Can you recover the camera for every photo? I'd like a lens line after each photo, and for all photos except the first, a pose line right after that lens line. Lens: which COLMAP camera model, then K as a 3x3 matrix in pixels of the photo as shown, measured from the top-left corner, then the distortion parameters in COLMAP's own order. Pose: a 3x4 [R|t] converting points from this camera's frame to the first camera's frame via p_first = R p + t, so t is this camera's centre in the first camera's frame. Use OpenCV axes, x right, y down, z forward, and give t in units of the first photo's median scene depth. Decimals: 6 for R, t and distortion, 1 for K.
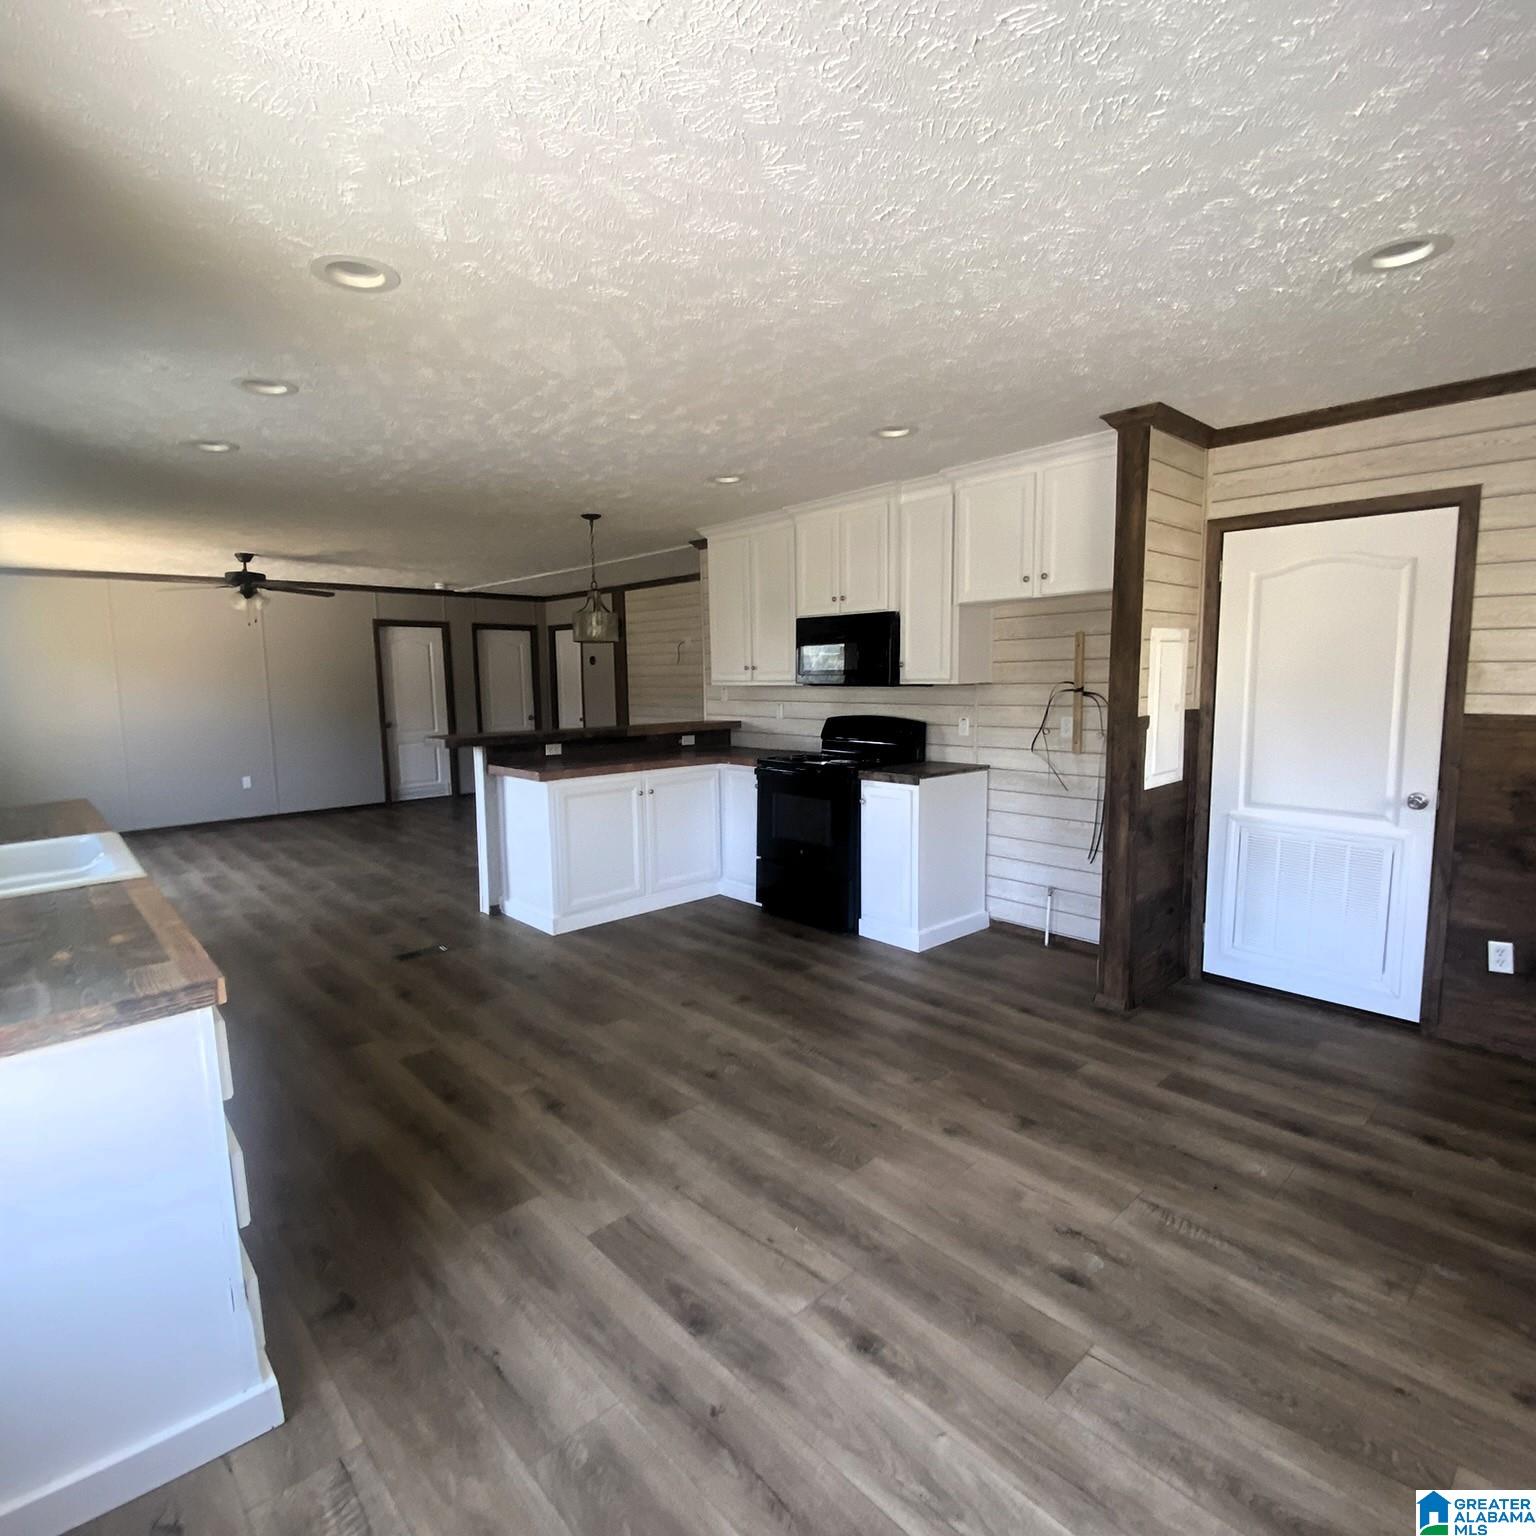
lens RADIAL K [[830.0, 0, 772.3], [0, 830.0, 768.3], [0, 0, 1]] dist [0.022327, -0.013931]
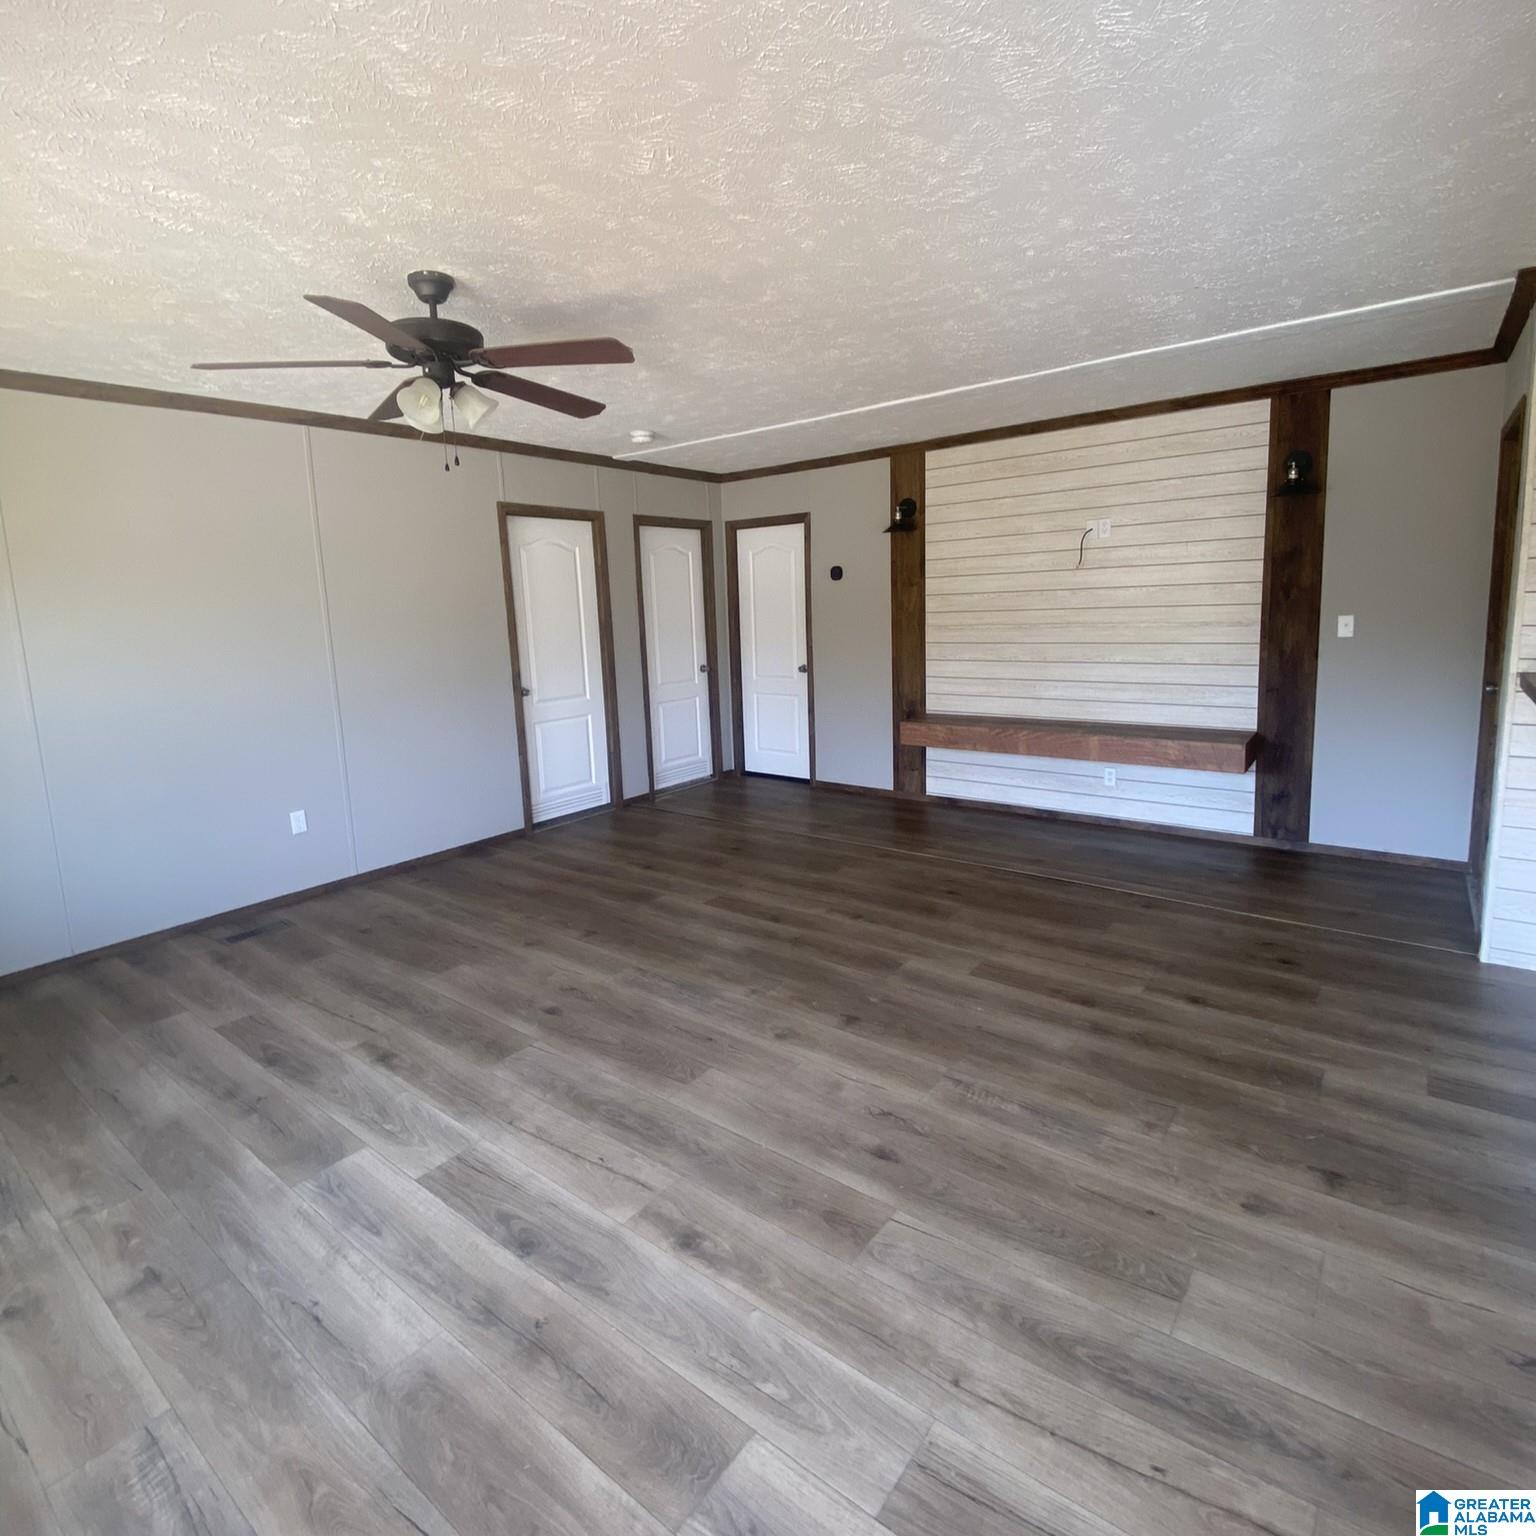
lens RADIAL K [[830.0, 0, 739.5], [0, 830.0, 689.9], [0, 0, 1]] dist [0.022327, -0.013931]
pose [[0.988133, -0.045193, 0.146804, 0.040403], [0.046441, 0.998908, -0.005078, 0.004507], [-0.146415, 0.011835, 0.989153, -0.043803]]
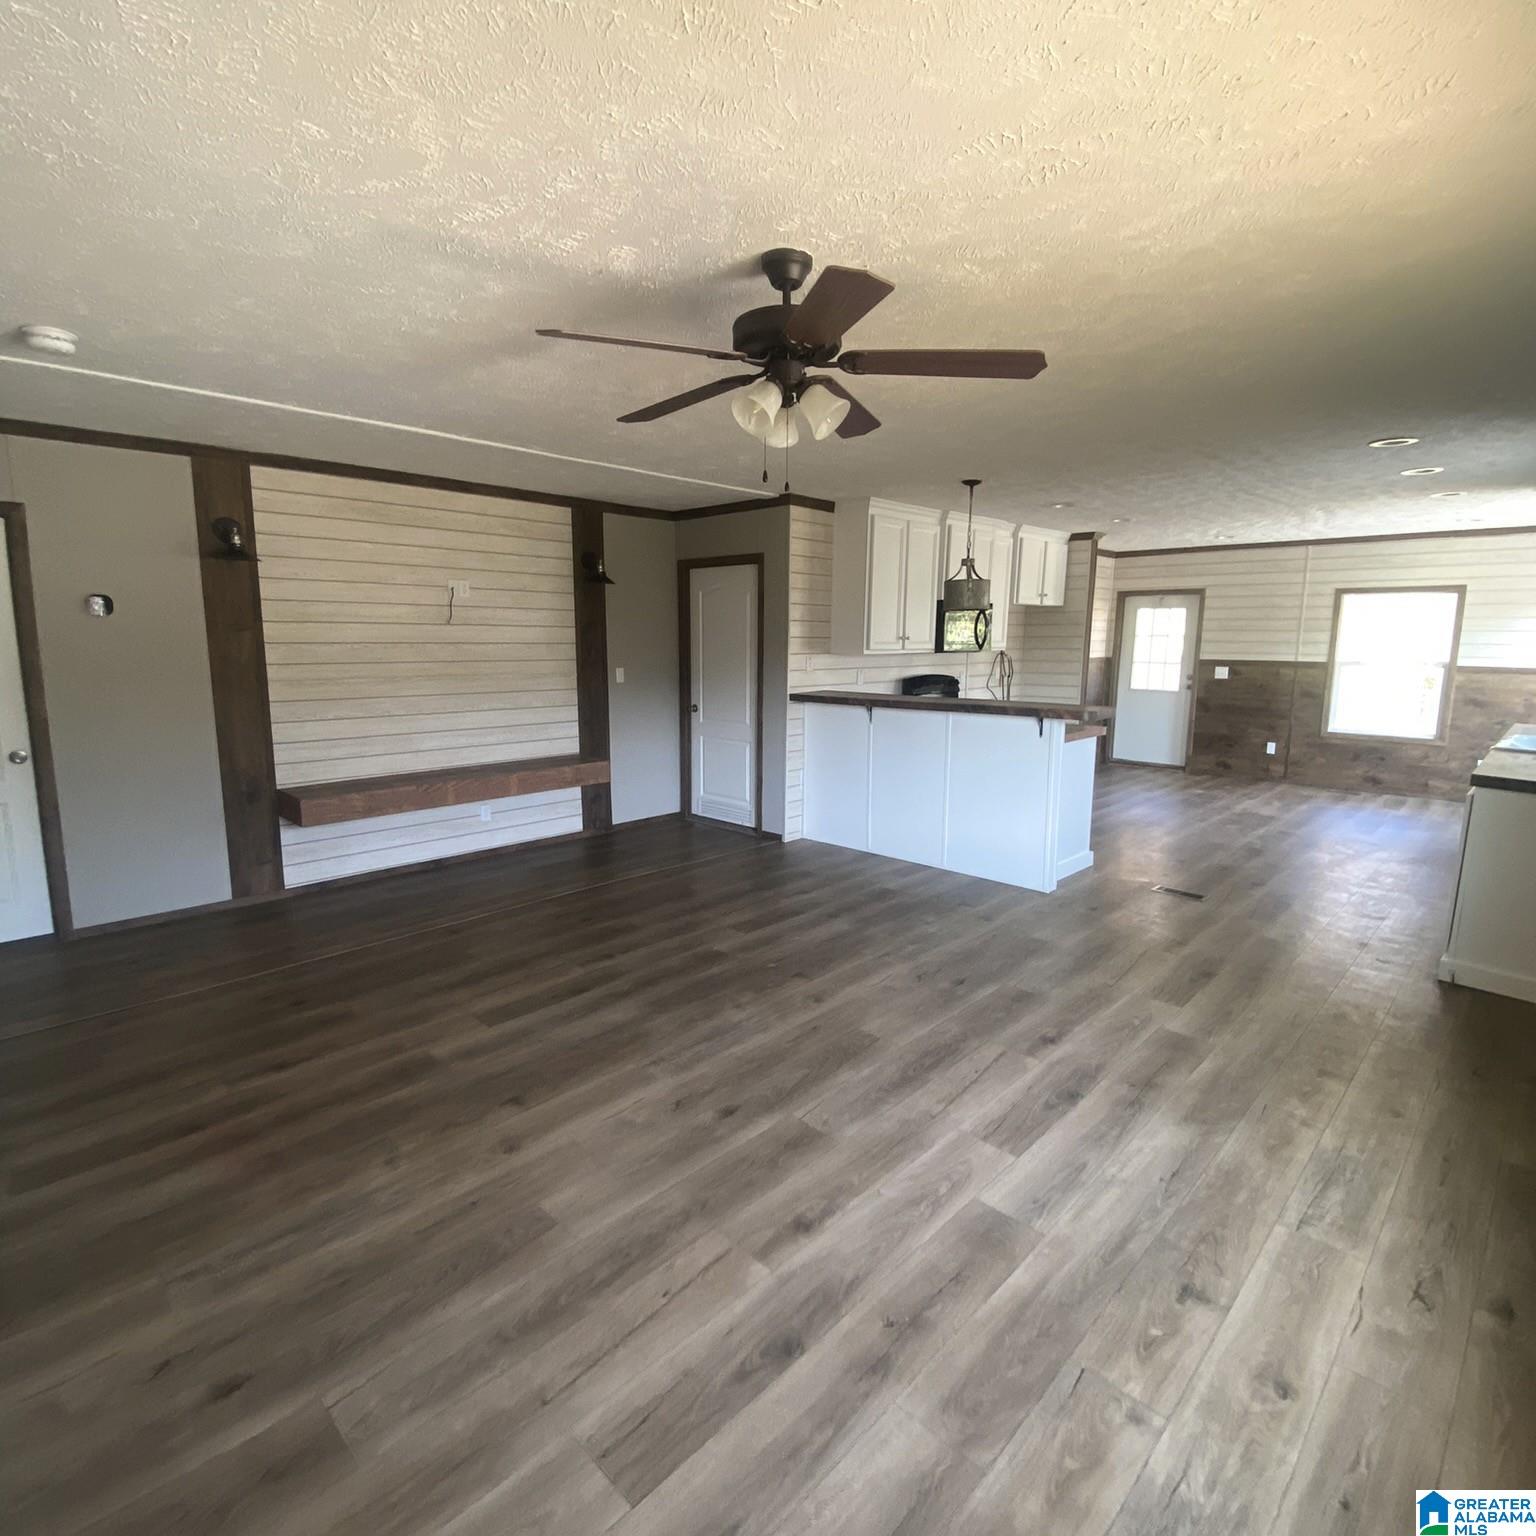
lens RADIAL K [[830.0, 0, 797.6], [0, 830.0, 767.1], [0, 0, 1]] dist [0.022327, -0.013931]
pose [[-0.073922, -0.143061, 0.986949, -1.140811], [0.111506, 0.982266, 0.150734, -0.133303], [-0.991011, 0.121193, -0.056659, 1.213265]]
